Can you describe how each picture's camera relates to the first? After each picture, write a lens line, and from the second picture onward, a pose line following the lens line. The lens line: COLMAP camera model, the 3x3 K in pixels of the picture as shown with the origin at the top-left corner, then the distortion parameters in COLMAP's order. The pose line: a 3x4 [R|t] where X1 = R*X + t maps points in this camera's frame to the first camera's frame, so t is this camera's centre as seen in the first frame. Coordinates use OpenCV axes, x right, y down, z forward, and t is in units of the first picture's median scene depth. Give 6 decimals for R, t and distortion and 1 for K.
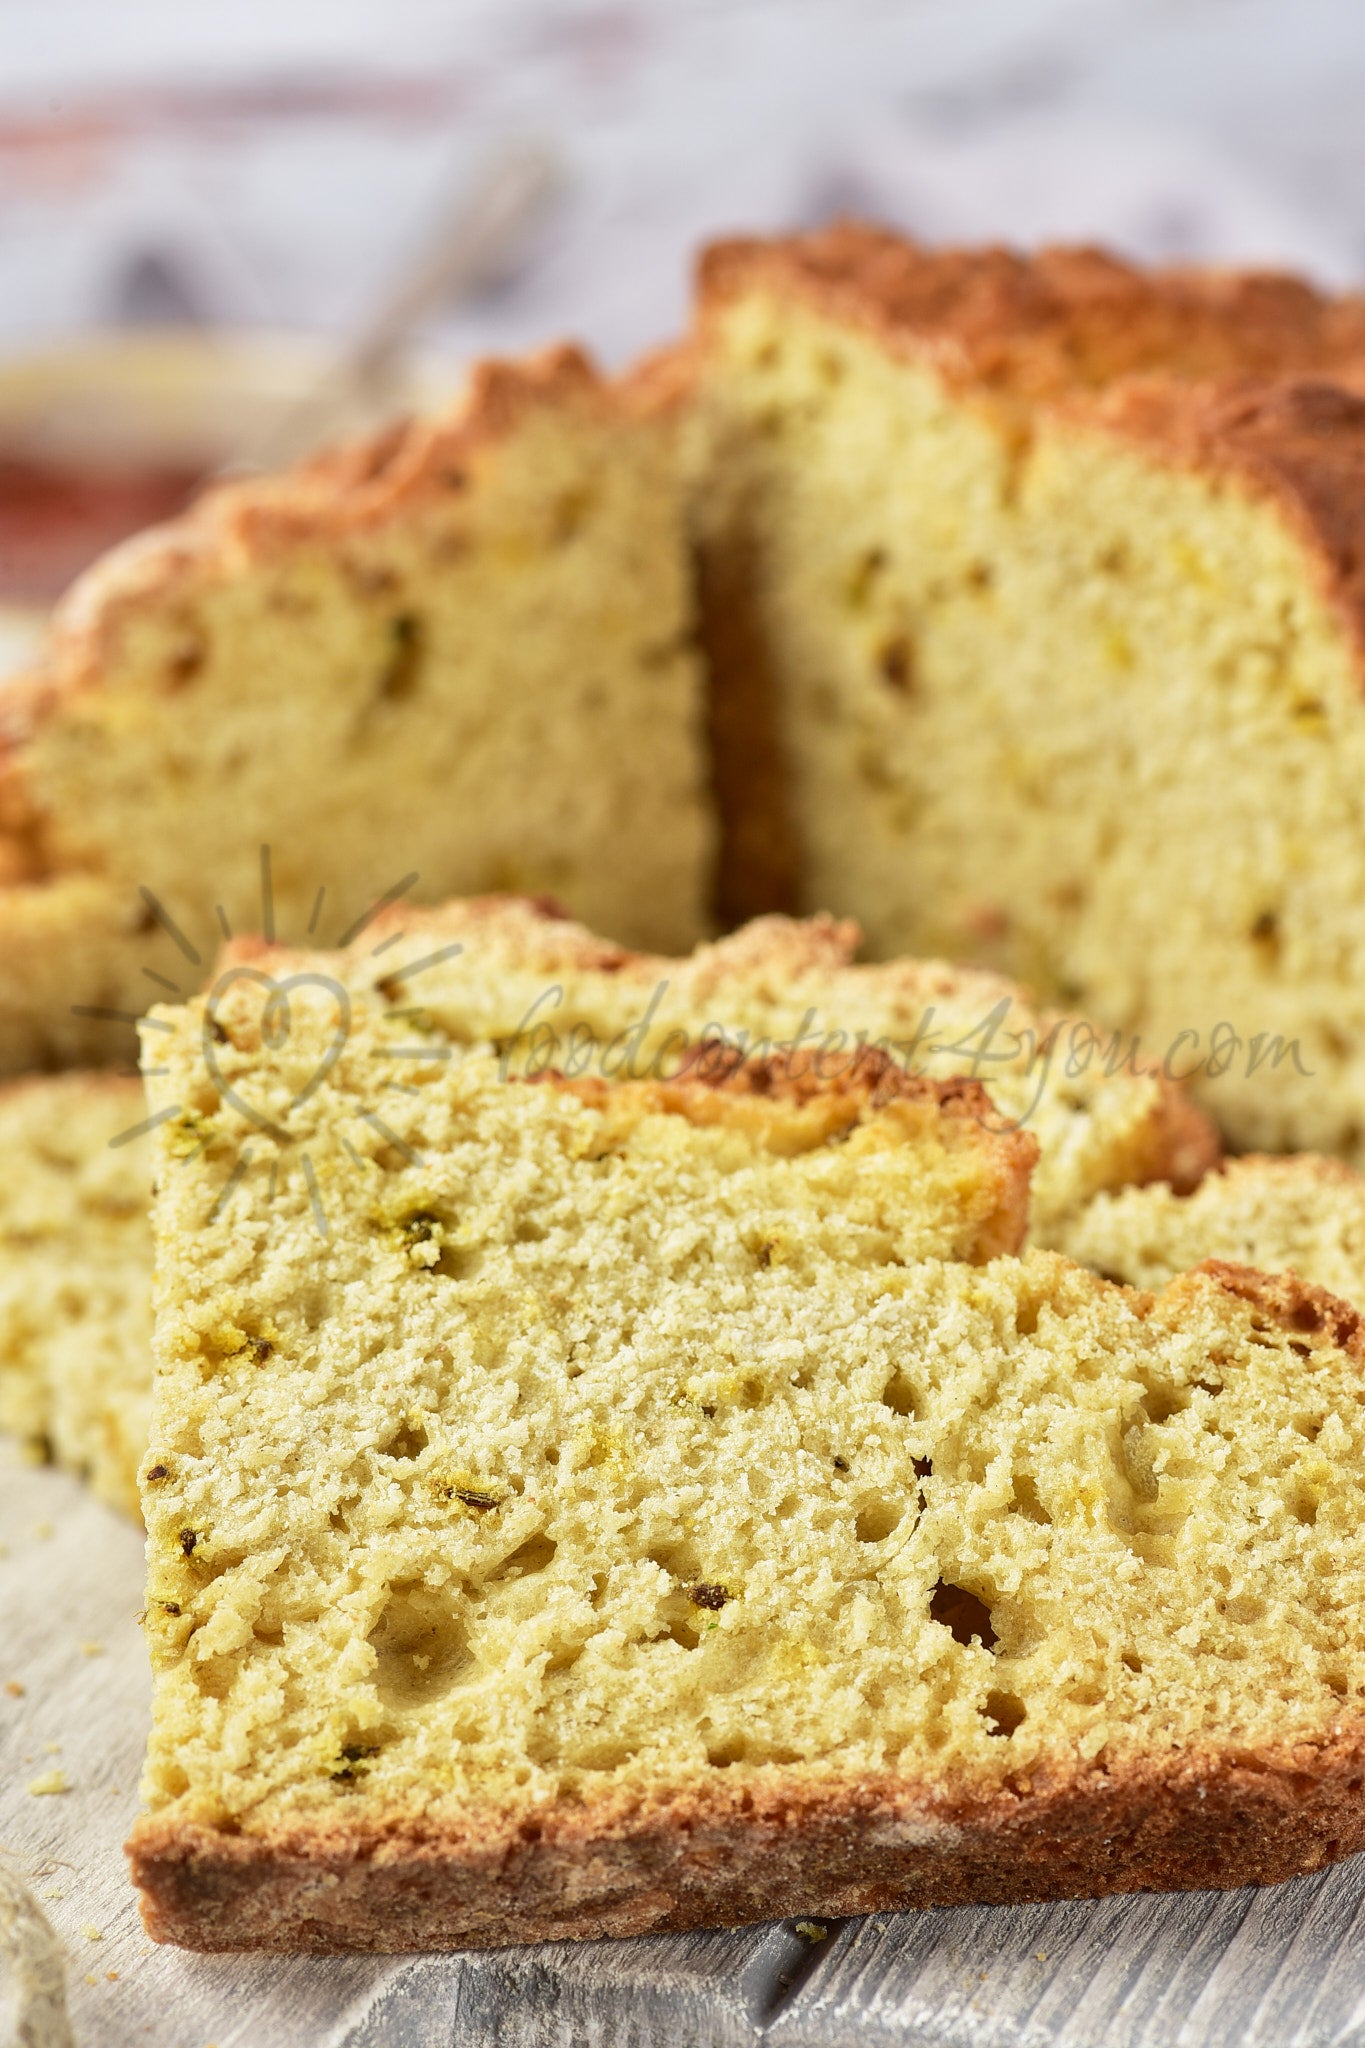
lens RADIAL K [[7897.3, 0, 682.5], [0, 7897.3, 1024.0], [0, 0, 1]] dist [-0.066979, -5.531317]
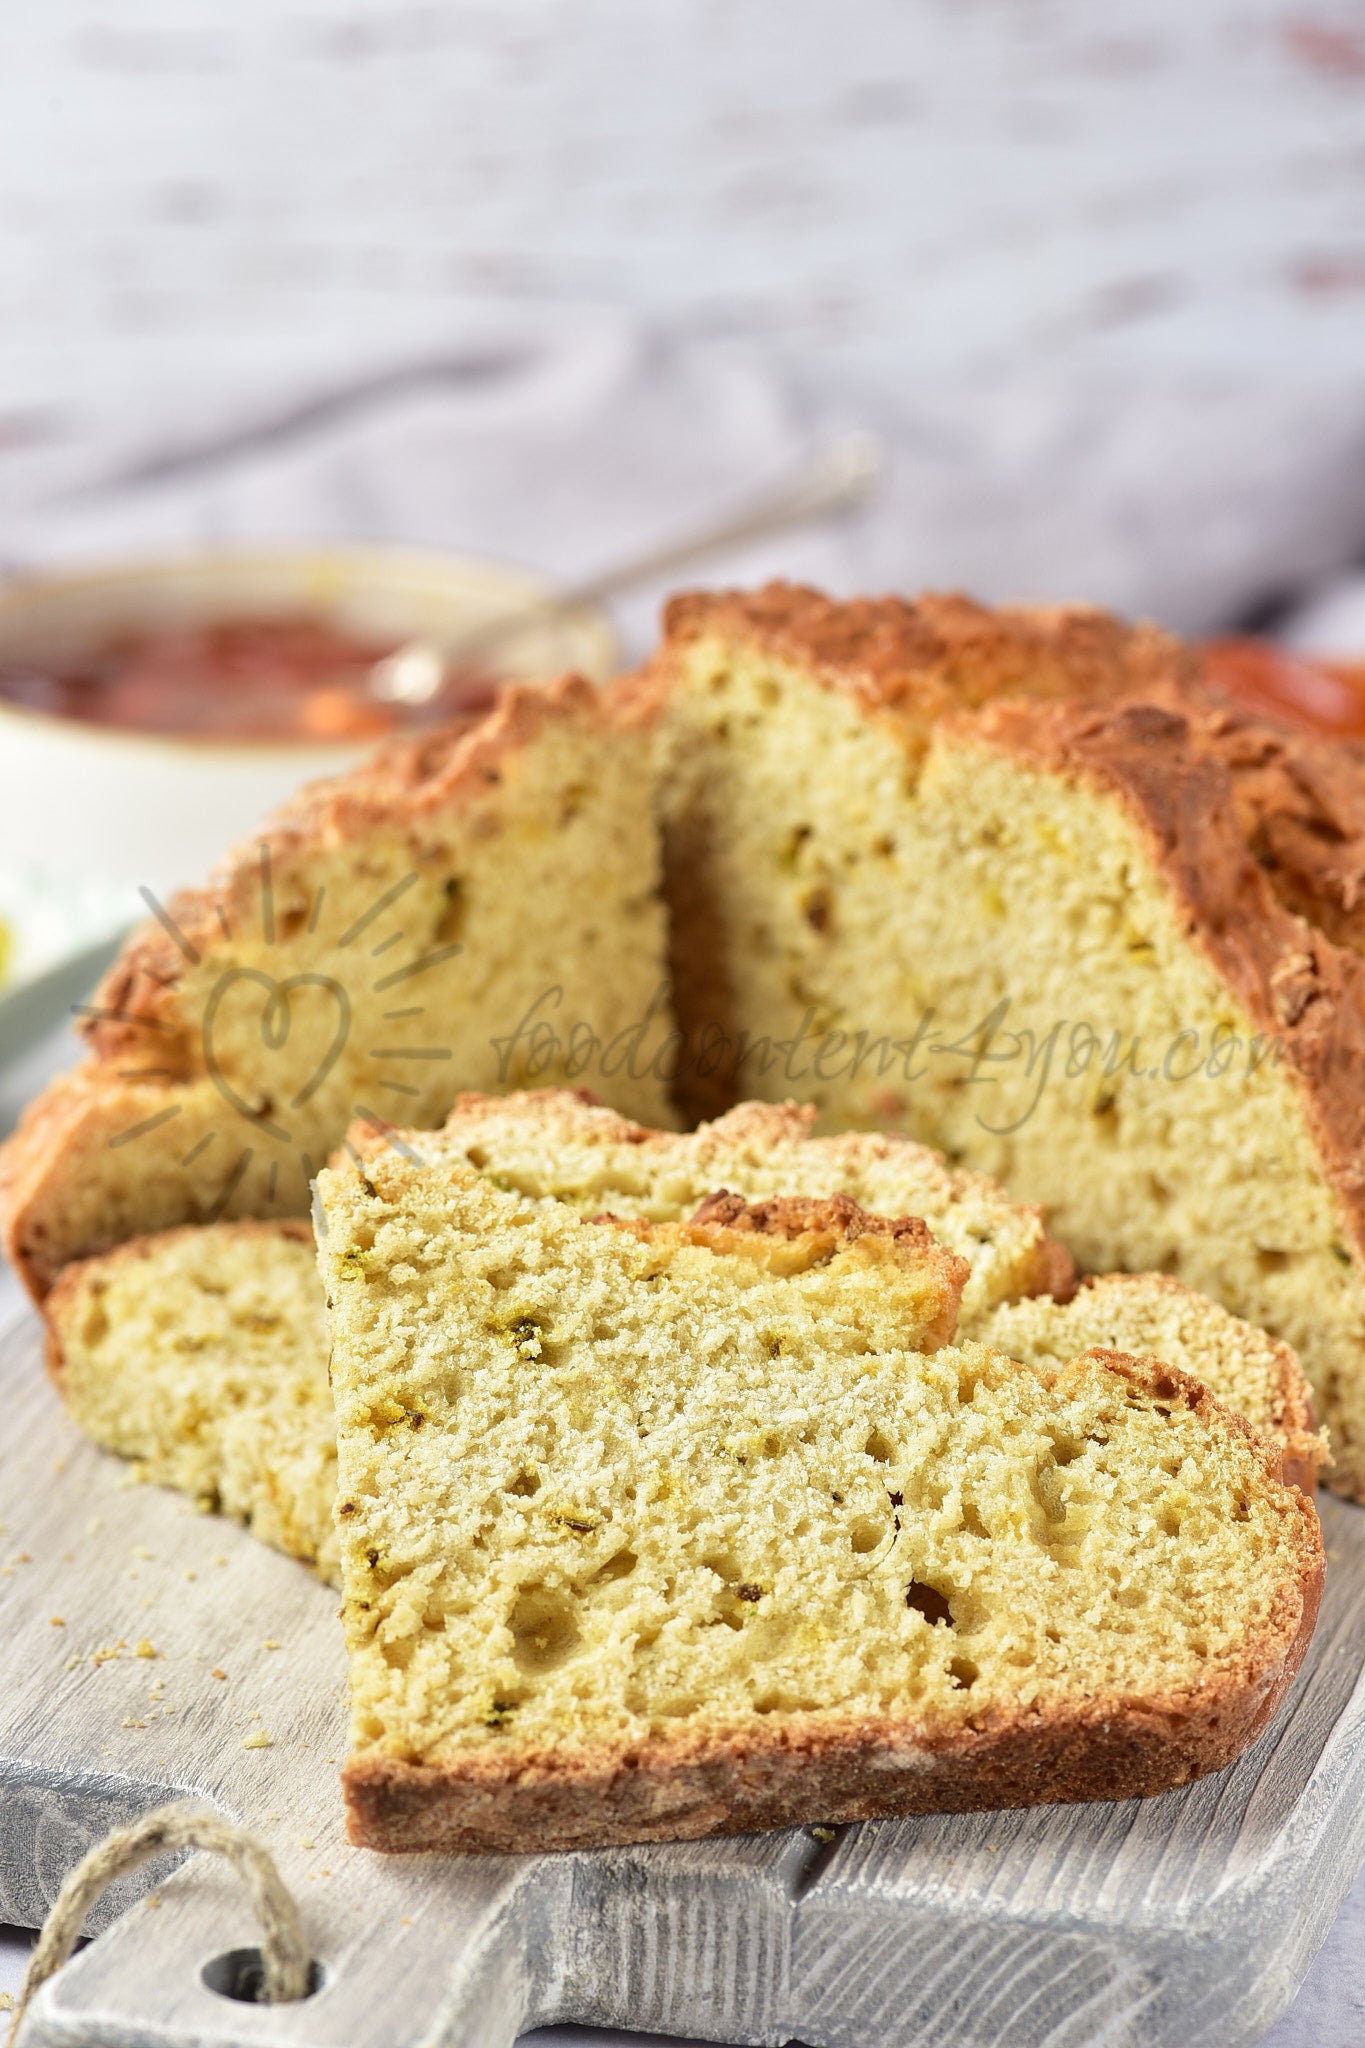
lens RADIAL K [[7076.5, 0, 682.5], [0, 7076.5, 1024.0], [0, 0, 1]] dist [-0.233531, 1.251970]
pose [[0.998381, -0.006613, 0.056501, -0.077284], [0.007737, 0.999776, -0.019686, -0.003208], [-0.056359, 0.020091, 0.998208, -0.241664]]
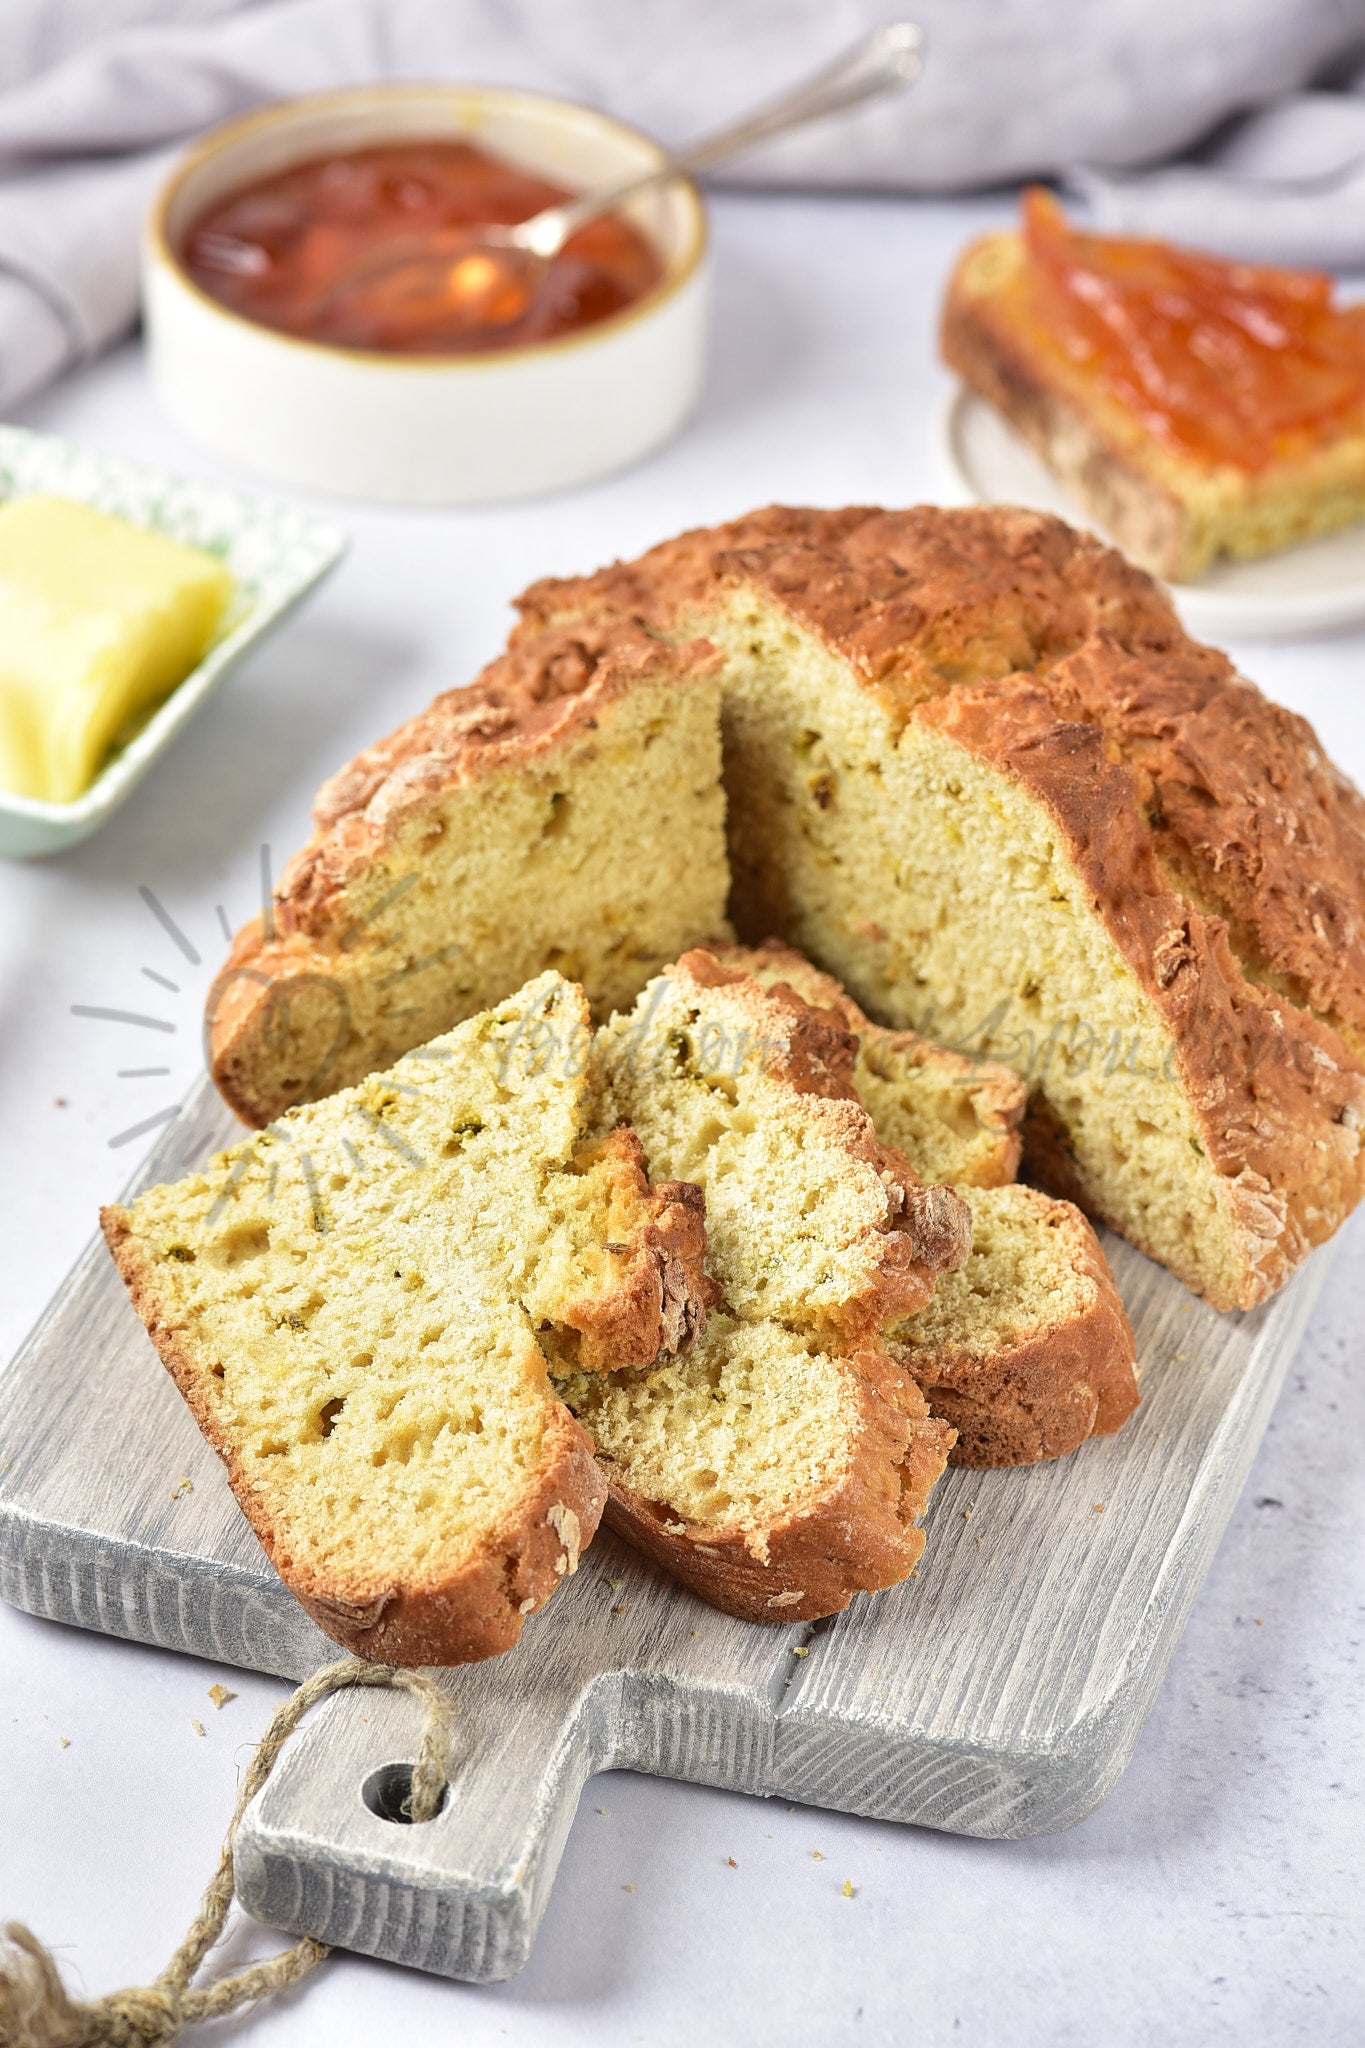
lens RADIAL K [[6718.8, 0, 682.5], [0, 6718.8, 1024.0], [0, 0, 1]] dist [-0.196308, 1.074414]
pose [[0.998944, 0.000747, 0.045940, -0.089527], [-0.013236, 0.962164, 0.272149, -0.488766], [-0.043998, -0.272469, 0.961158, -0.563614]]
